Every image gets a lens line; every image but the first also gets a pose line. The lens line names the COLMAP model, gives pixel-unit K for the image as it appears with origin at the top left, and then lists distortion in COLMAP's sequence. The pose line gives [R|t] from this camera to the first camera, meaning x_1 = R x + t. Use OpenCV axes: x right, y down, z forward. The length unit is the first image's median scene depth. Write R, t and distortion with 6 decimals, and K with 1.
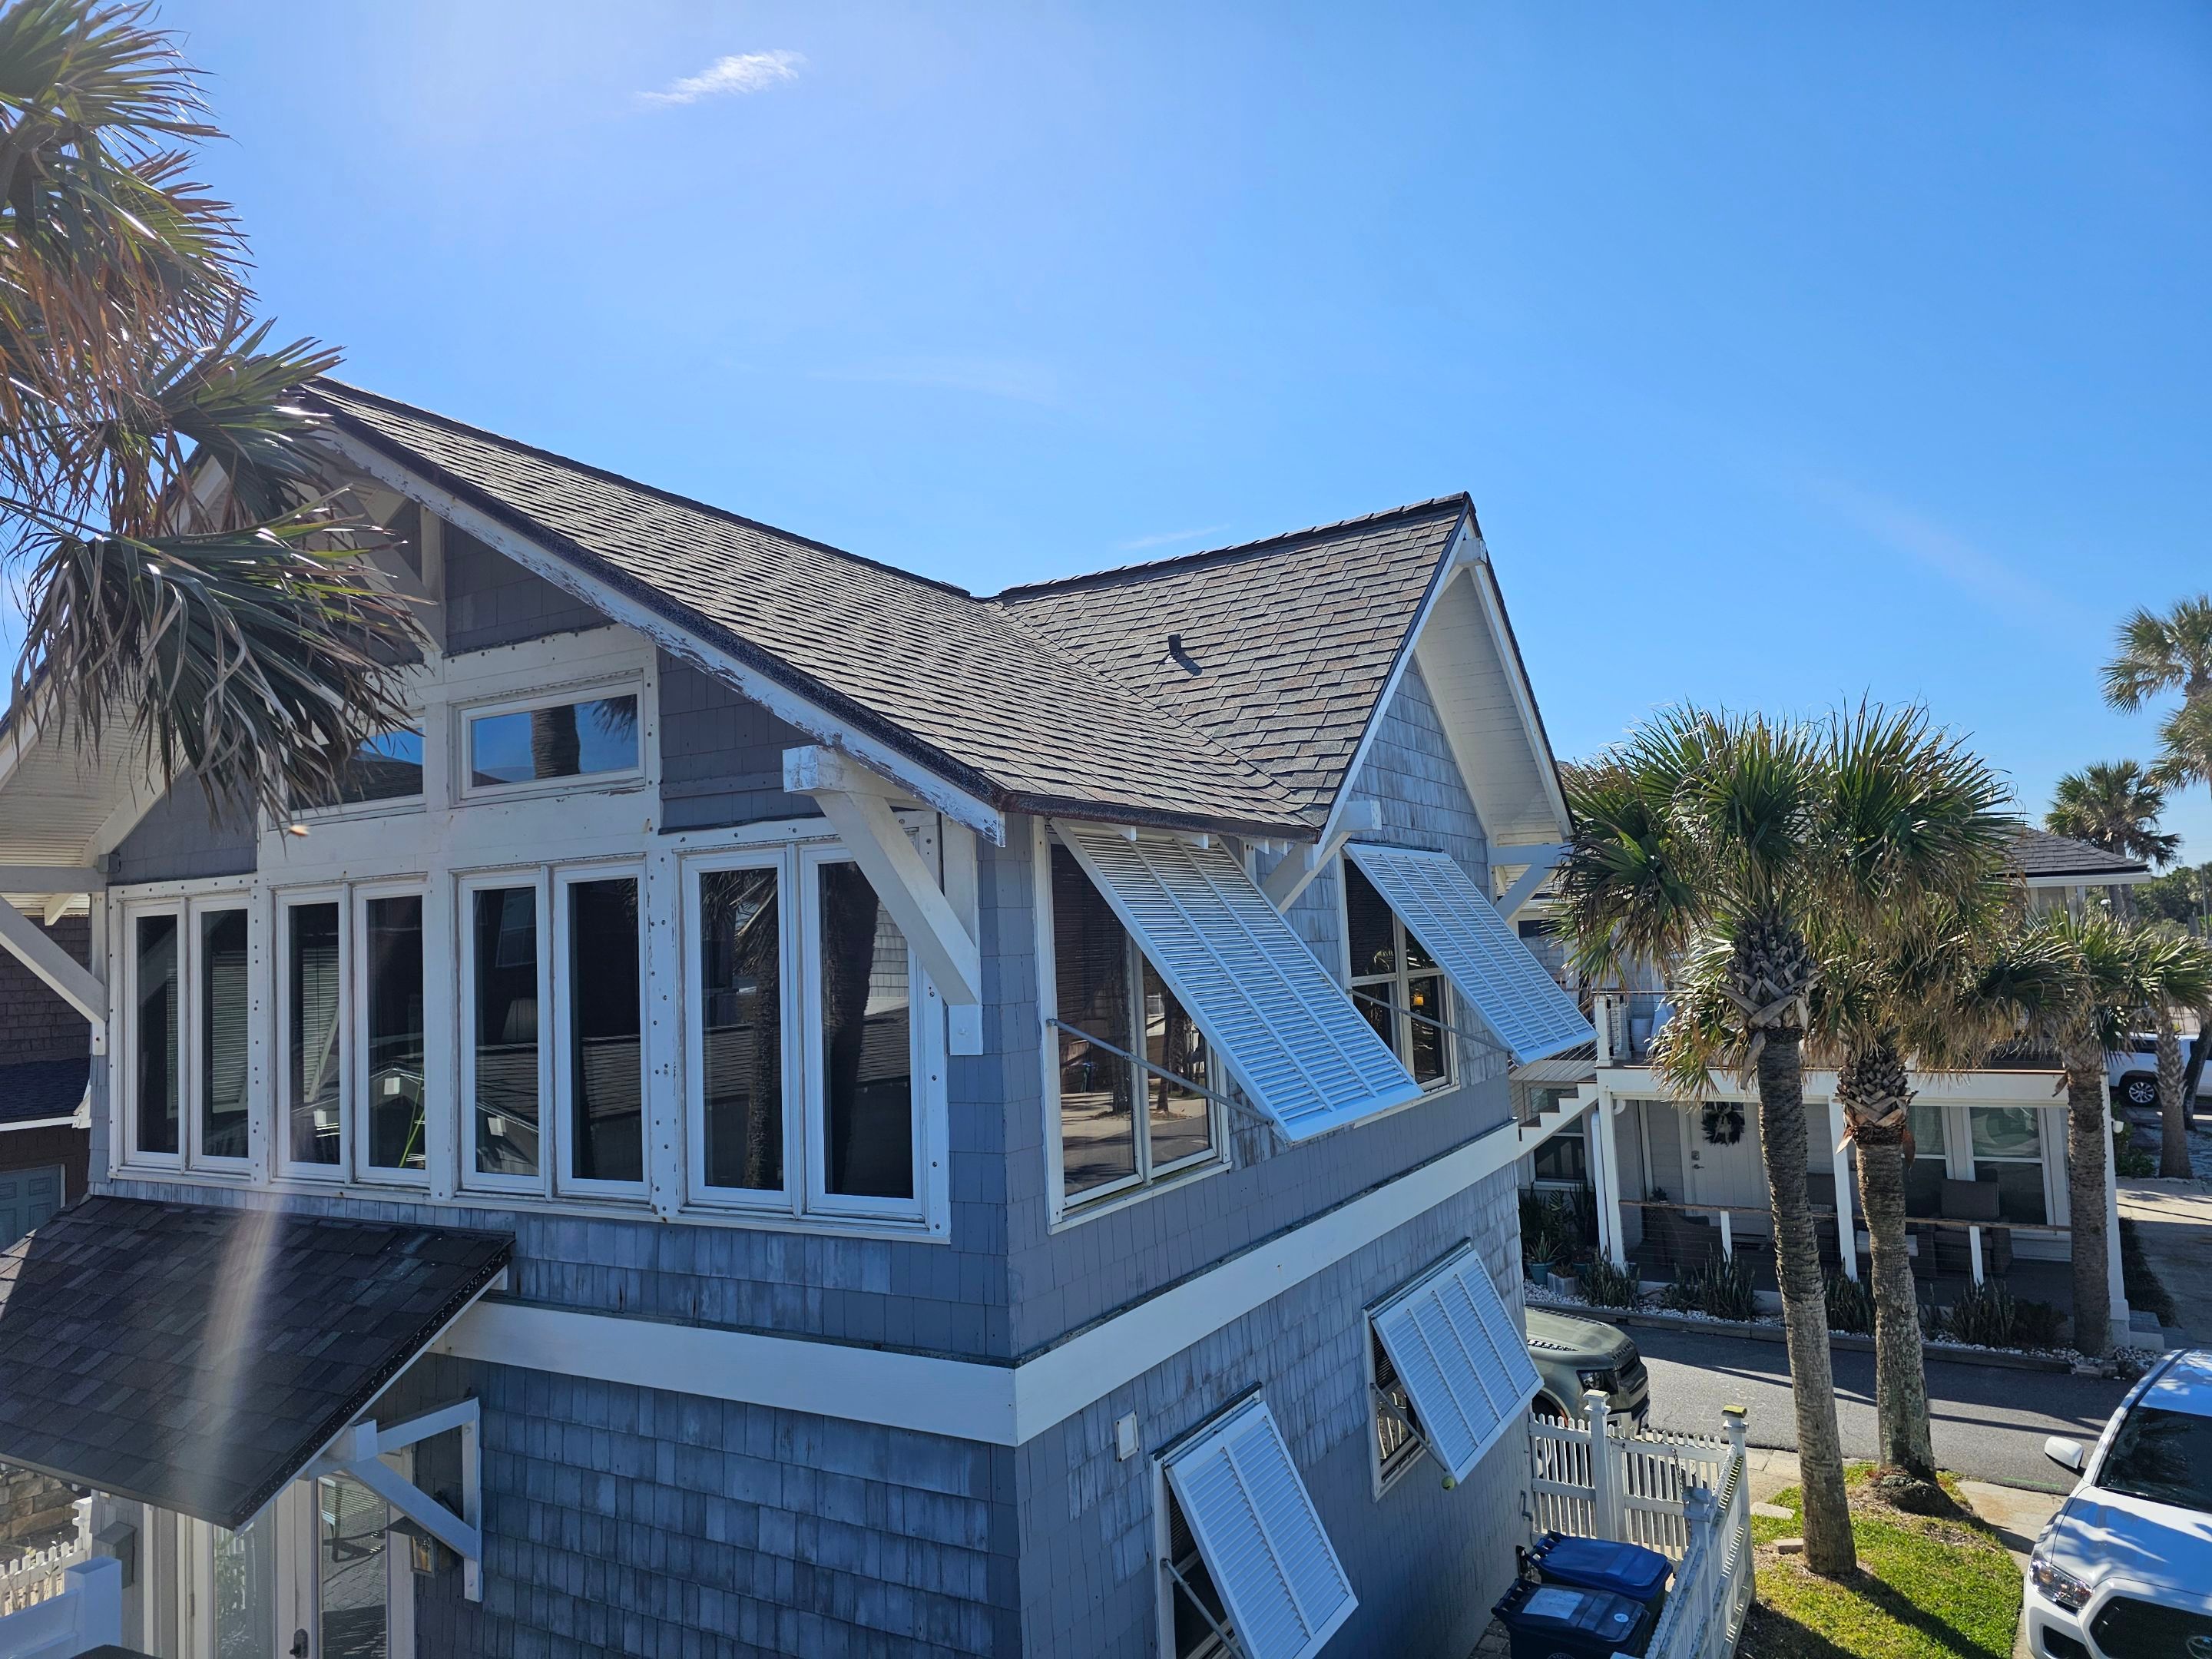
lens RADIAL K [[1460.5, 0, 1067.0], [0, 1460.5, 859.0], [0, 0, 1]] dist [0.084819, -0.080064]
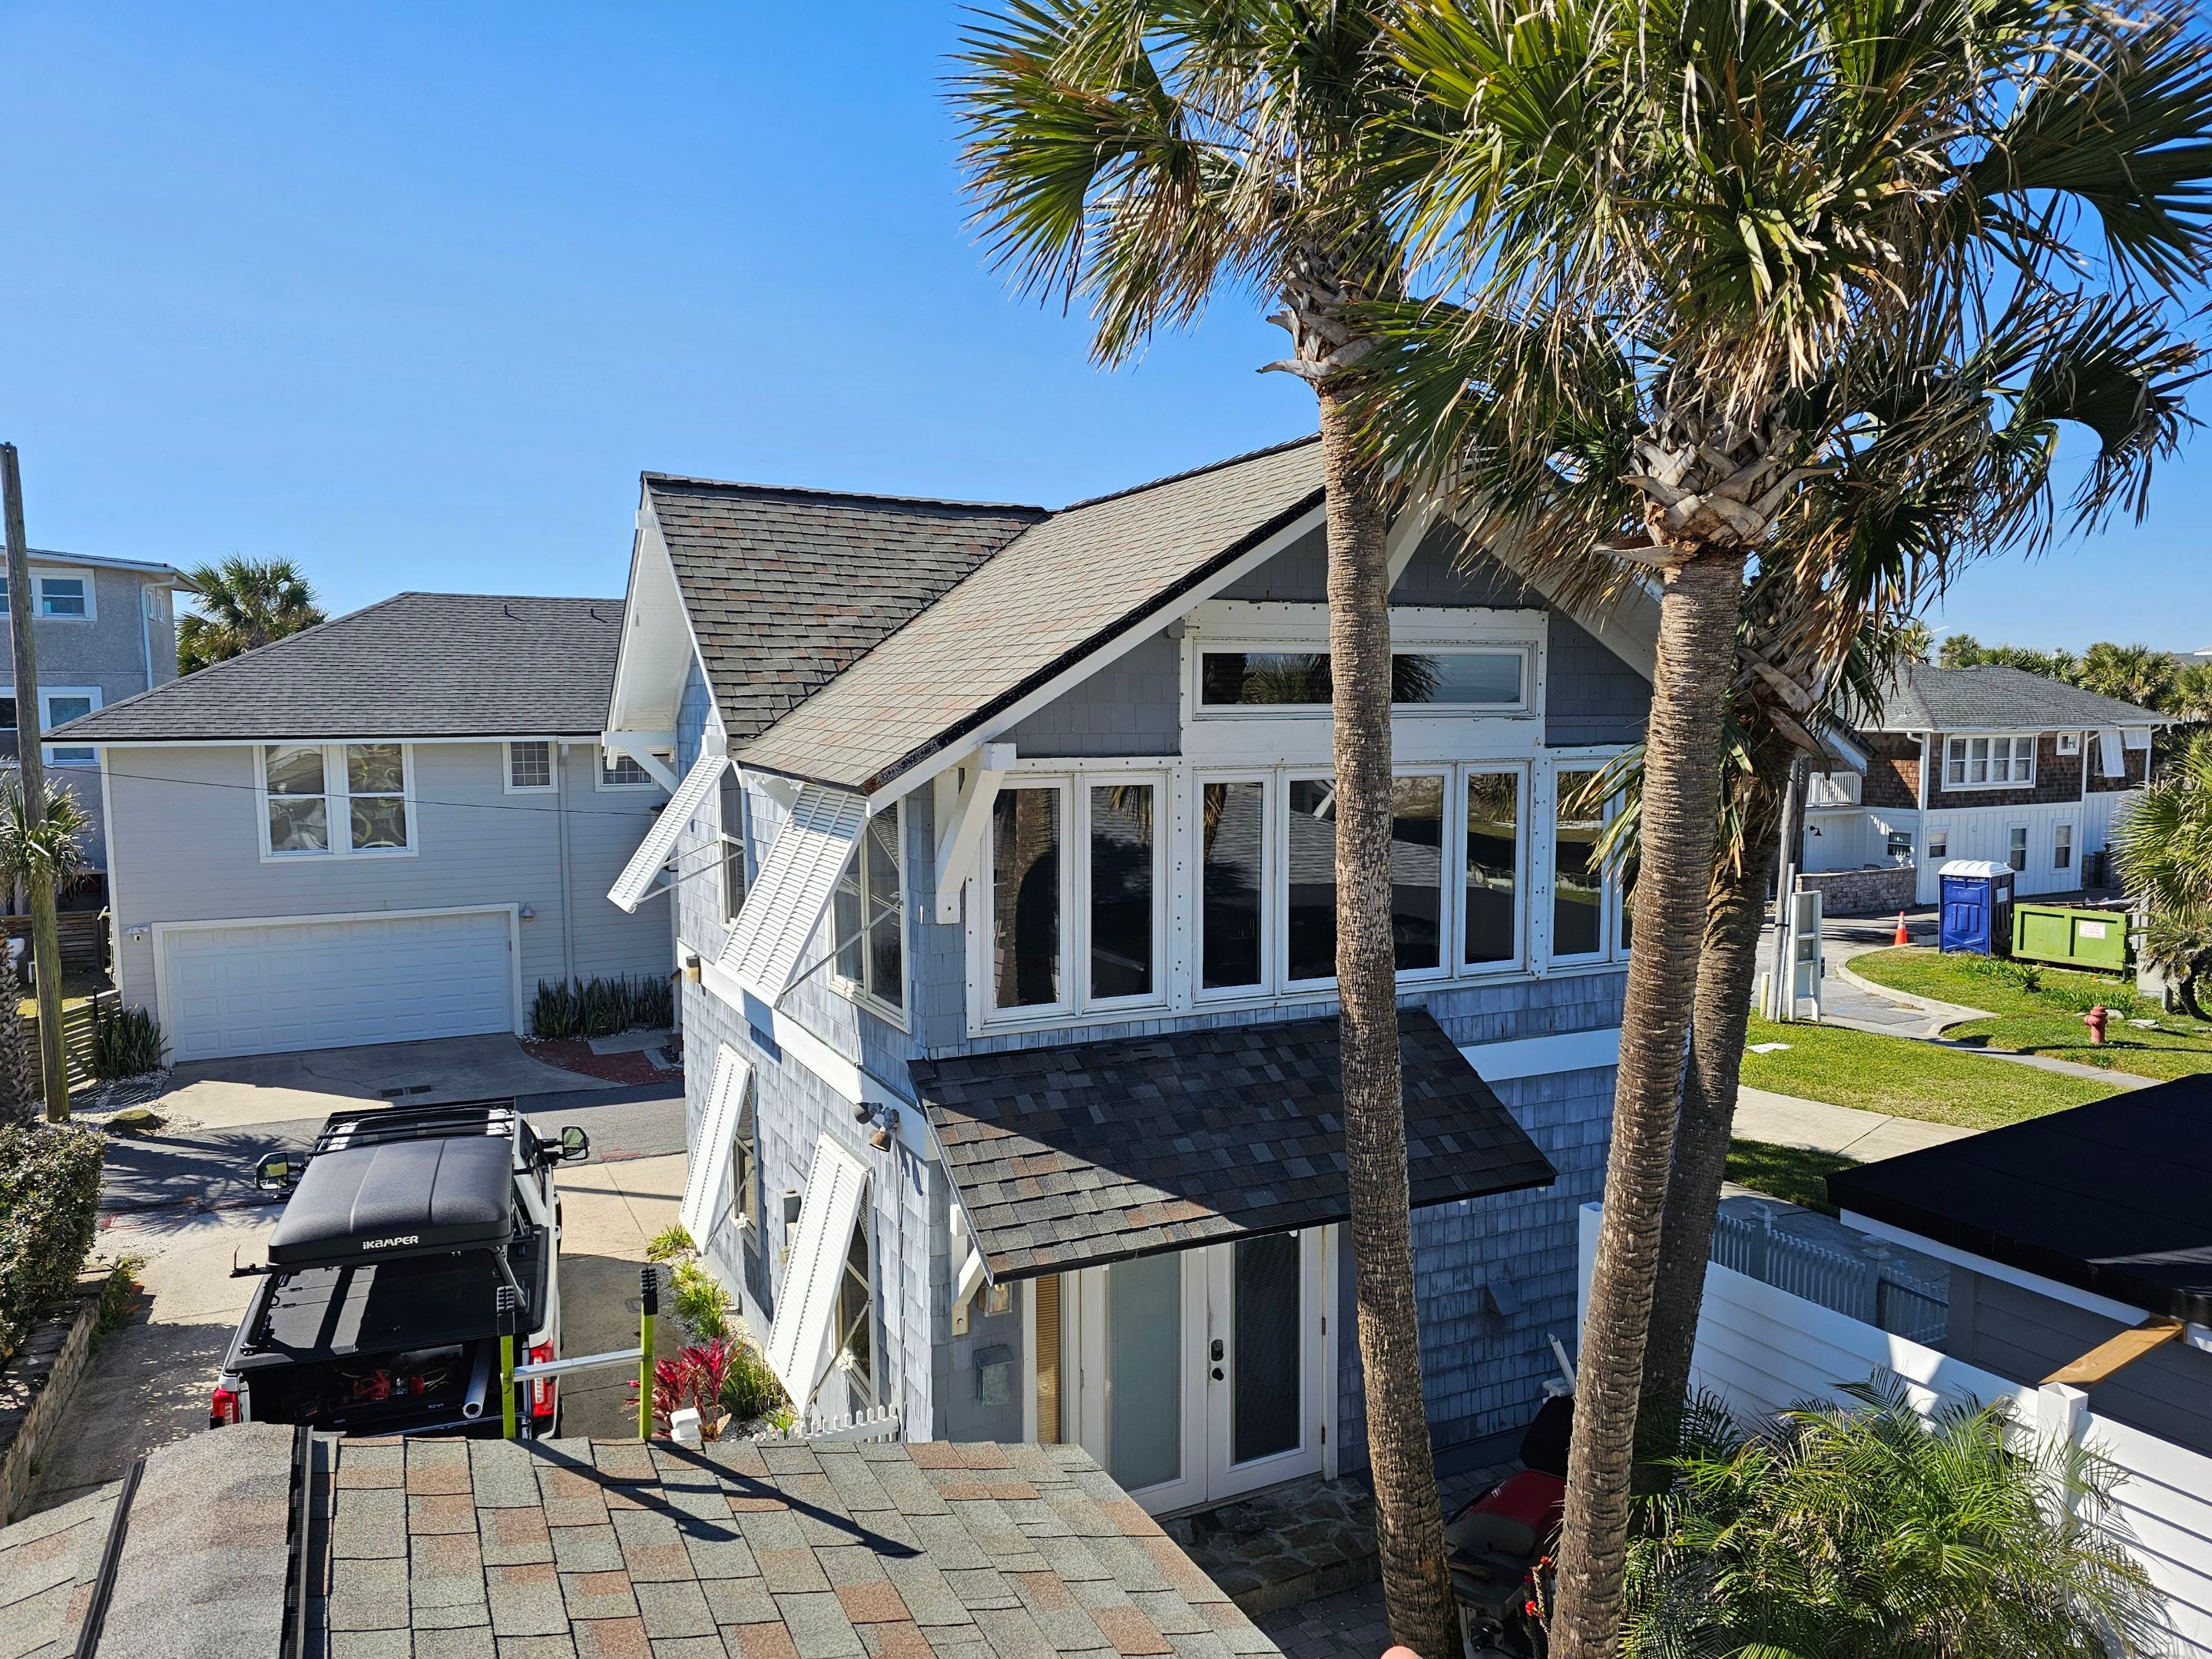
lens RADIAL K [[1503.2, 0, 1086.6], [0, 1503.2, 827.8], [0, 0, 1]] dist [0.054989, -0.047550]
pose [[0.552977, -0.033400, 0.832527, -1.894164], [-0.063587, 0.994591, 0.082137, -0.032515], [-0.830767, -0.098357, 0.547862, 0.480566]]
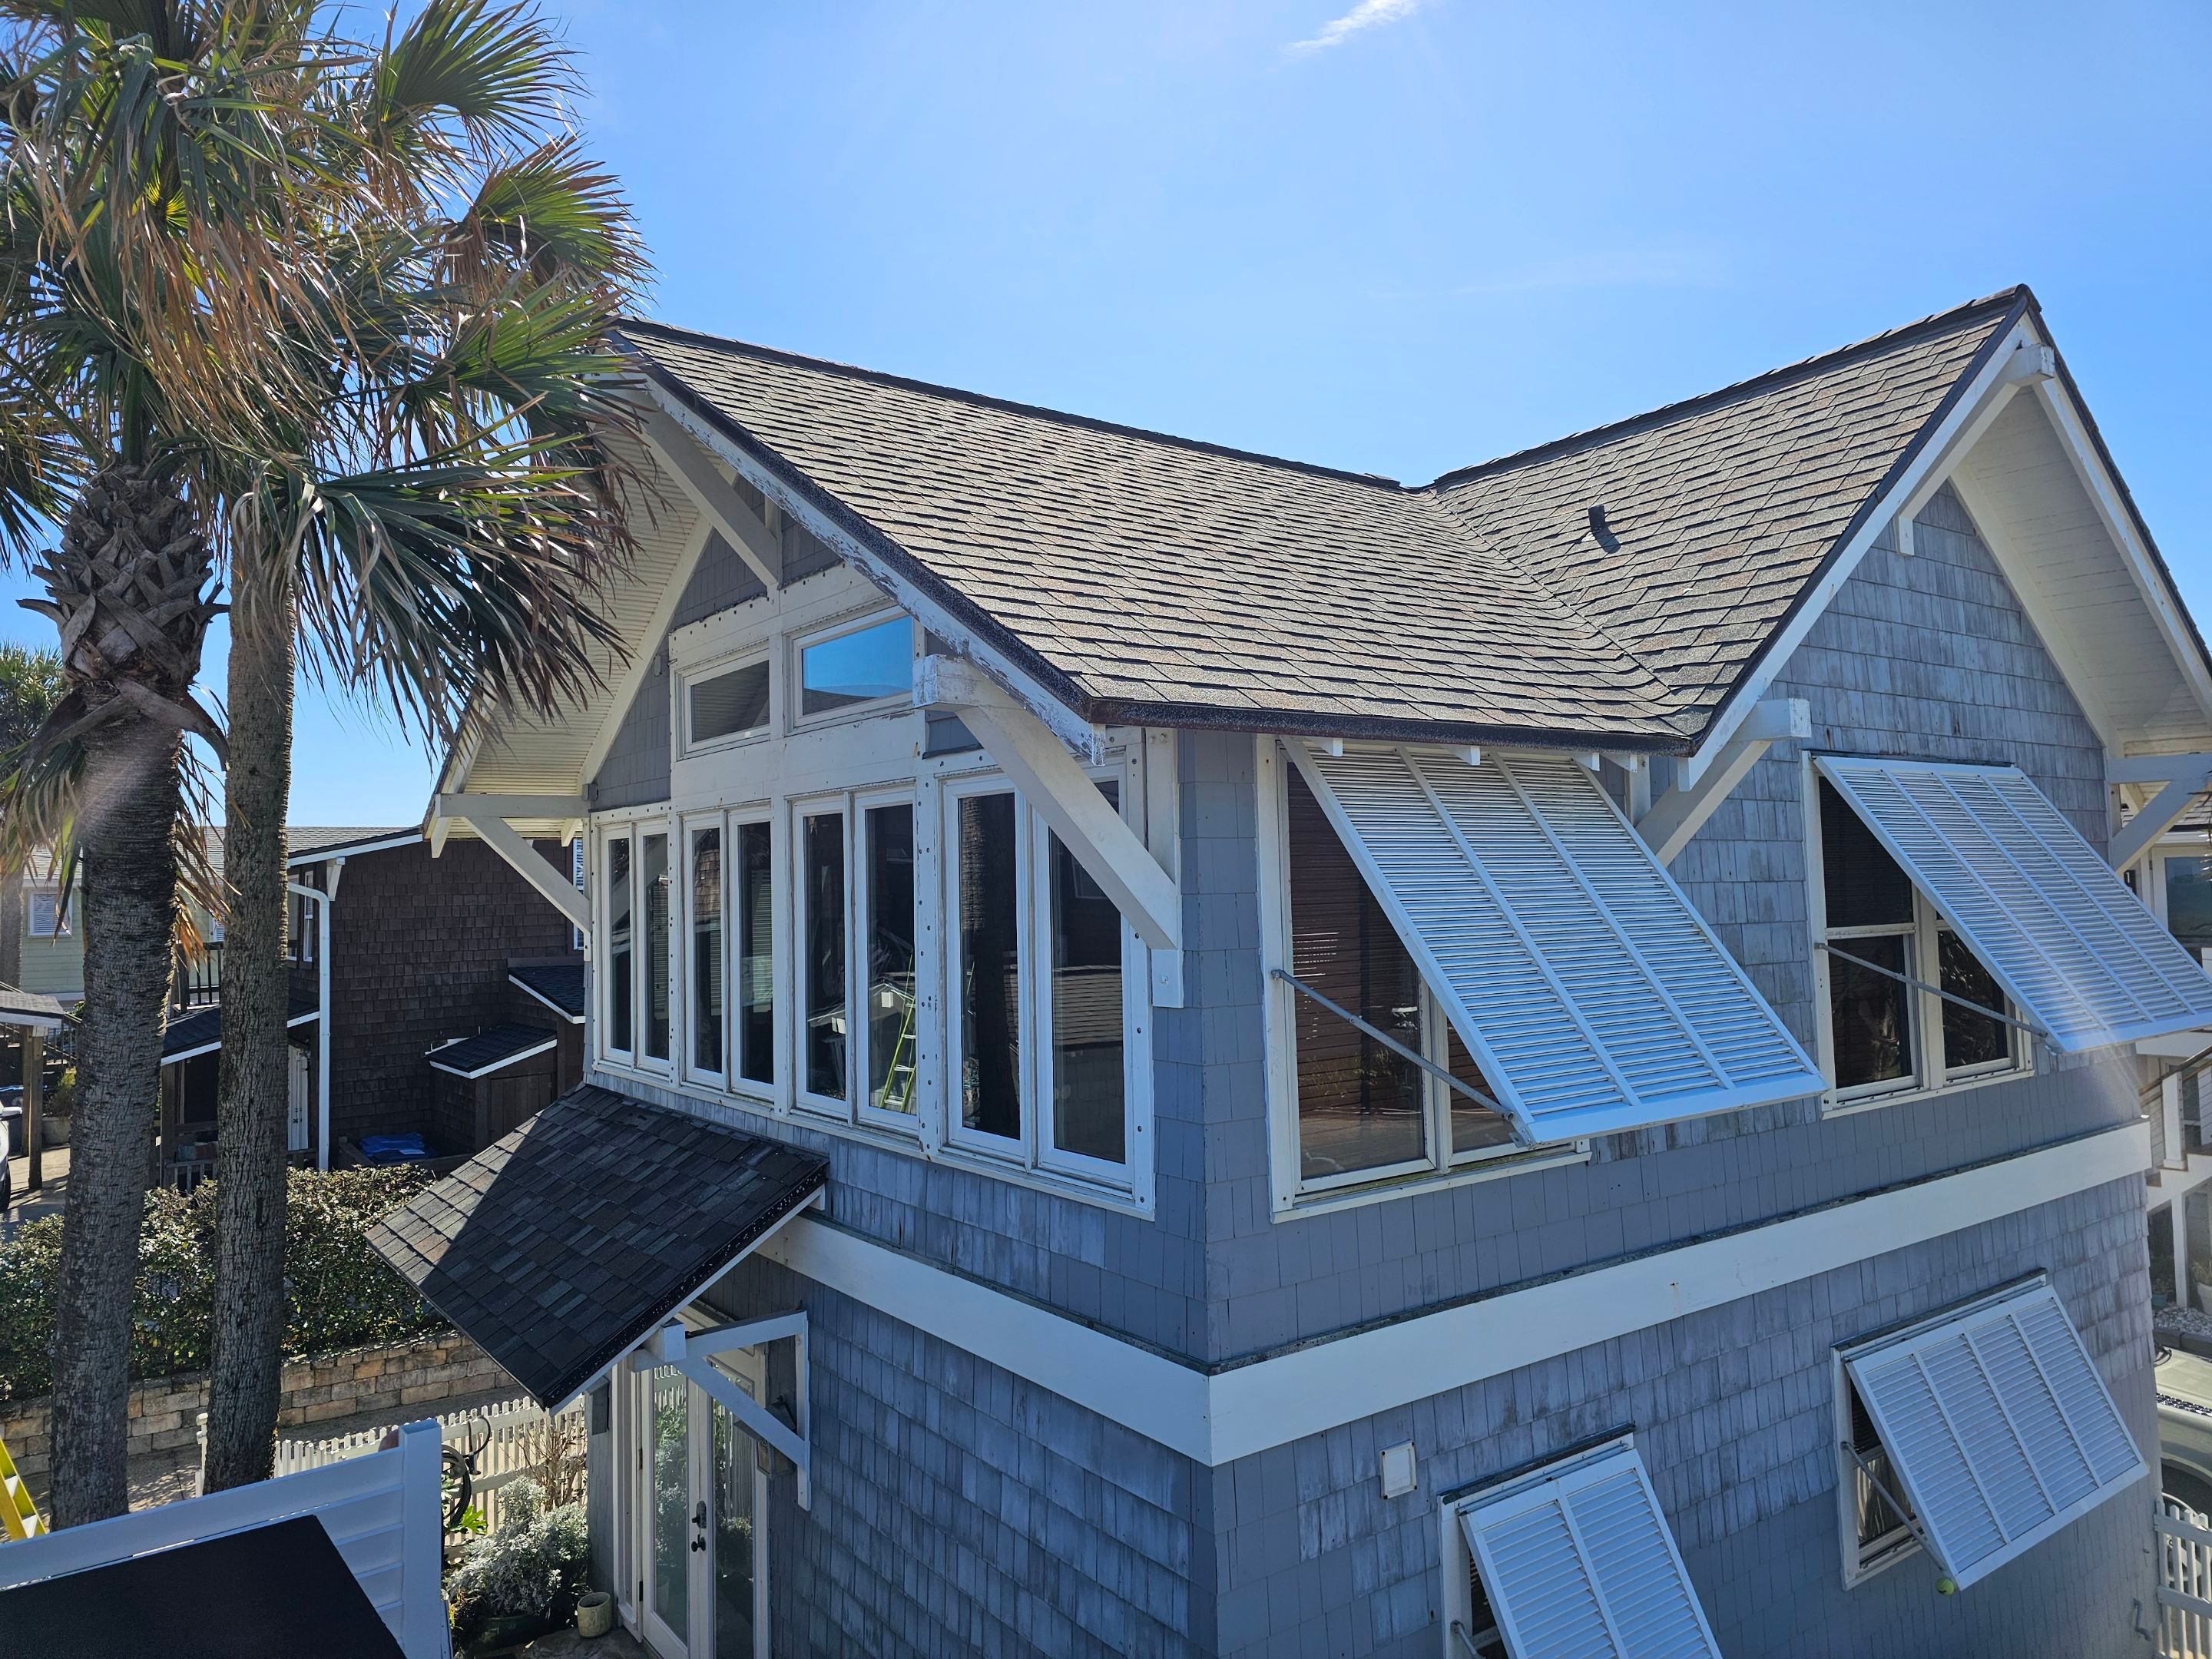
lens RADIAL K [[1468.3, 0, 1095.7], [0, 1468.3, 818.9], [0, 0, 1]] dist [0.061546, -0.053208]
pose [[0.919111, -0.000112, -0.393999, 0.197429], [0.009745, 0.999700, 0.022450, 0.002280], [0.393879, -0.024474, 0.918836, 0.157537]]
